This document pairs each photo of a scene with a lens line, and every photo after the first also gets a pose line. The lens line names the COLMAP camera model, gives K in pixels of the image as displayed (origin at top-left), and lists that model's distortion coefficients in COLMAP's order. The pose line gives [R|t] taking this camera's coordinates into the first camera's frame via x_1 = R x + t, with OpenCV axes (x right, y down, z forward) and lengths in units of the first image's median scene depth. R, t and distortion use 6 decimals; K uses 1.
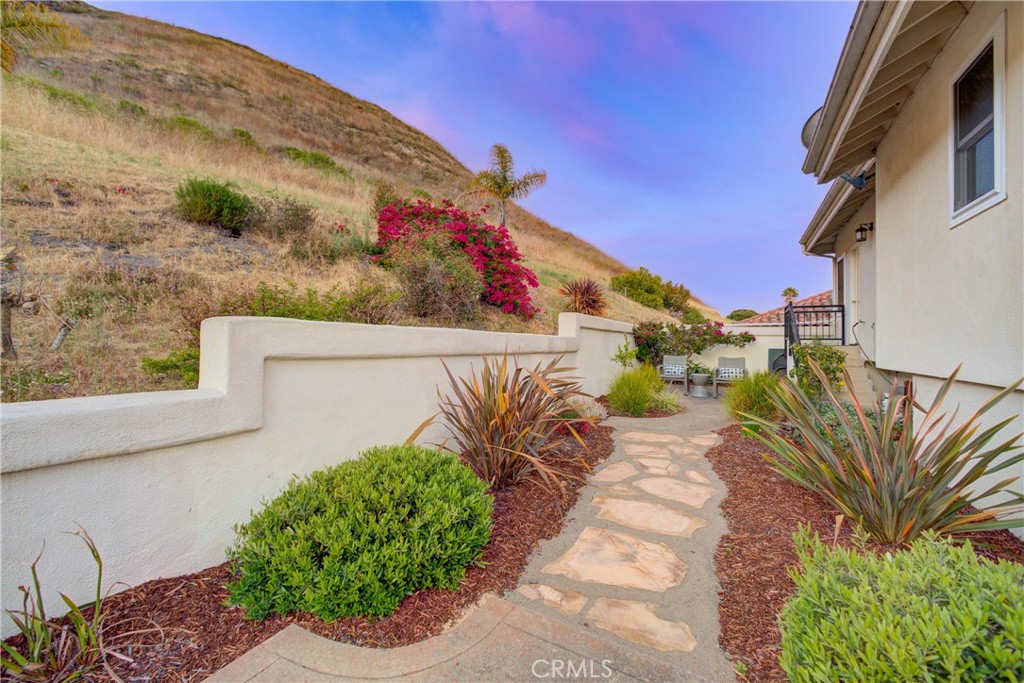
lens RADIAL K [[410.3, 0, 512.0], [0, 410.3, 341.5], [0, 0, 1]] dist [-0.000224, -0.000106]
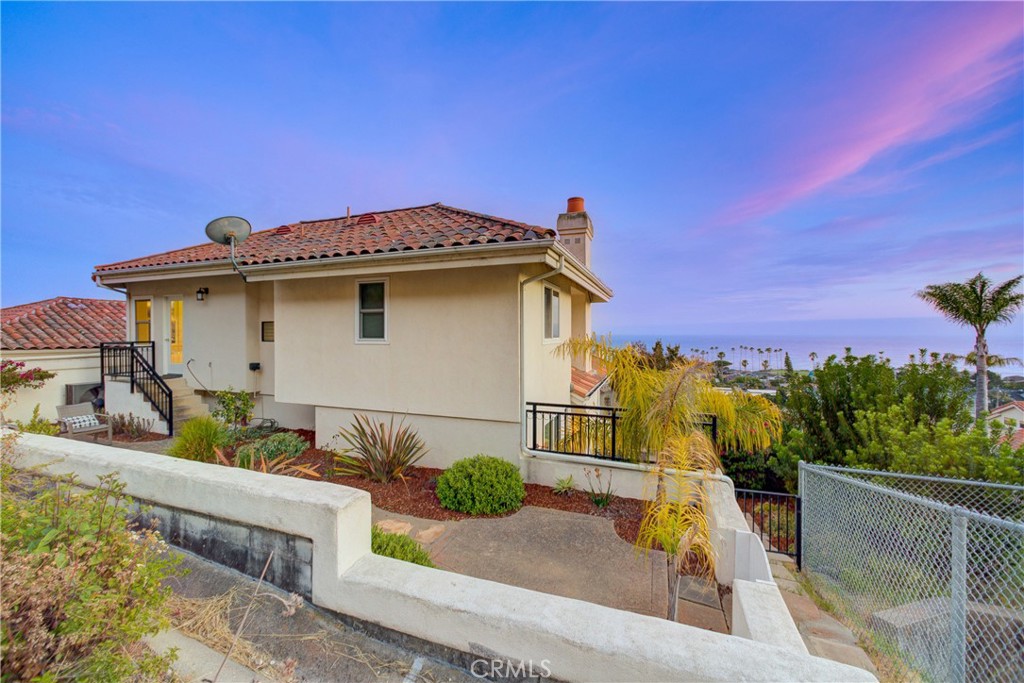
lens RADIAL K [[410.3, 0, 512.0], [0, 410.3, 341.5], [0, 0, 1]] dist [-0.000224, -0.000106]
pose [[-0.162249, -0.030330, 0.986284, -0.608442], [-0.015560, 0.999482, 0.028176, -0.166910], [-0.986627, -0.010775, -0.162637, 0.230913]]
